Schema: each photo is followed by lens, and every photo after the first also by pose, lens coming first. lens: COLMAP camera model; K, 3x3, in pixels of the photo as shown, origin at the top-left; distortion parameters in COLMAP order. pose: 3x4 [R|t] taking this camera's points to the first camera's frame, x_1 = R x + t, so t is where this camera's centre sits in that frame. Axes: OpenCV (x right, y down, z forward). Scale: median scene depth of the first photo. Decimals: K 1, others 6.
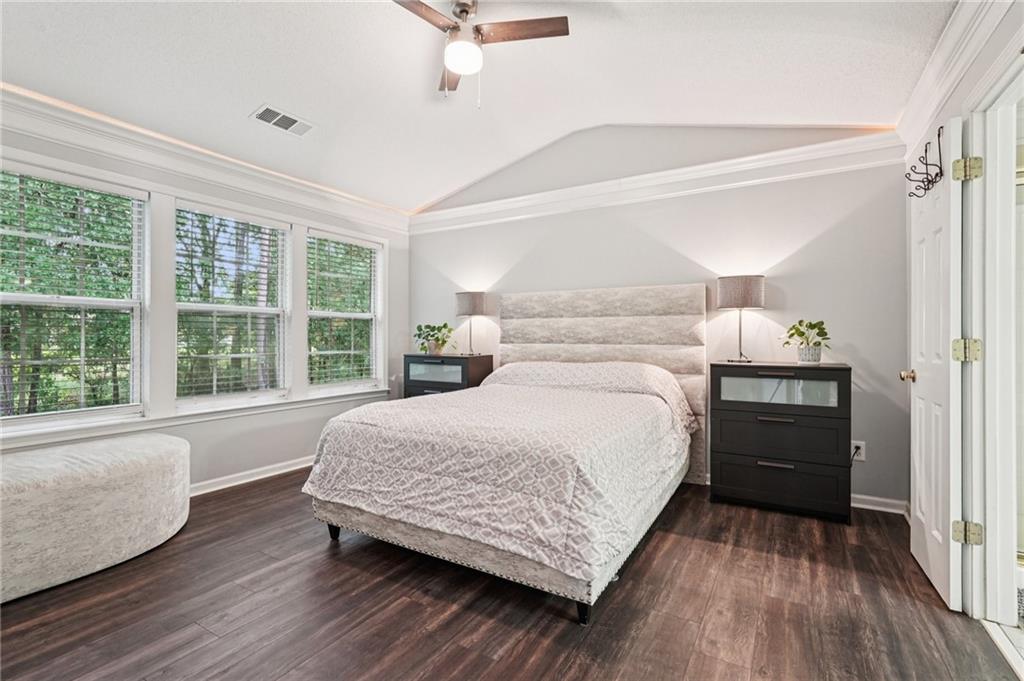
lens RADIAL K [[479.2, 0, 511.5], [0, 479.2, 331.5], [0, 0, 1]] dist [-0.005226, 0.000376]
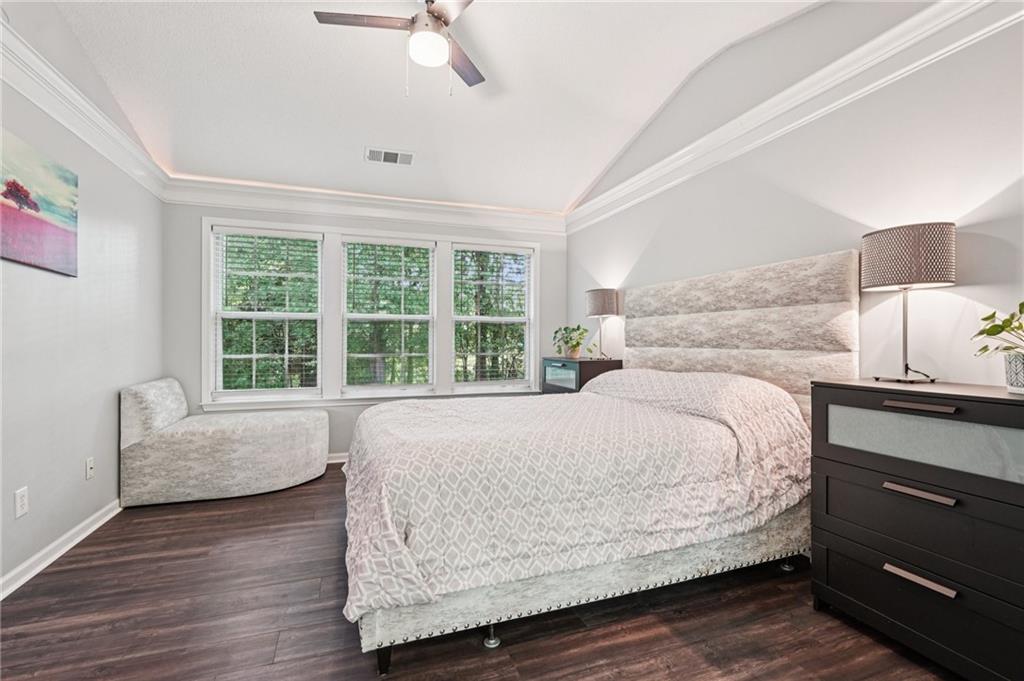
lens RADIAL K [[472.7, 0, 512.0], [0, 472.7, 340.5], [0, 0, 1]] dist [-0.012589, 0.007745]
pose [[0.767664, -0.000832, -0.640852, 0.423673], [0.006632, 0.999956, 0.006645, 0.007314], [0.640818, -0.009351, 0.767636, 0.249102]]
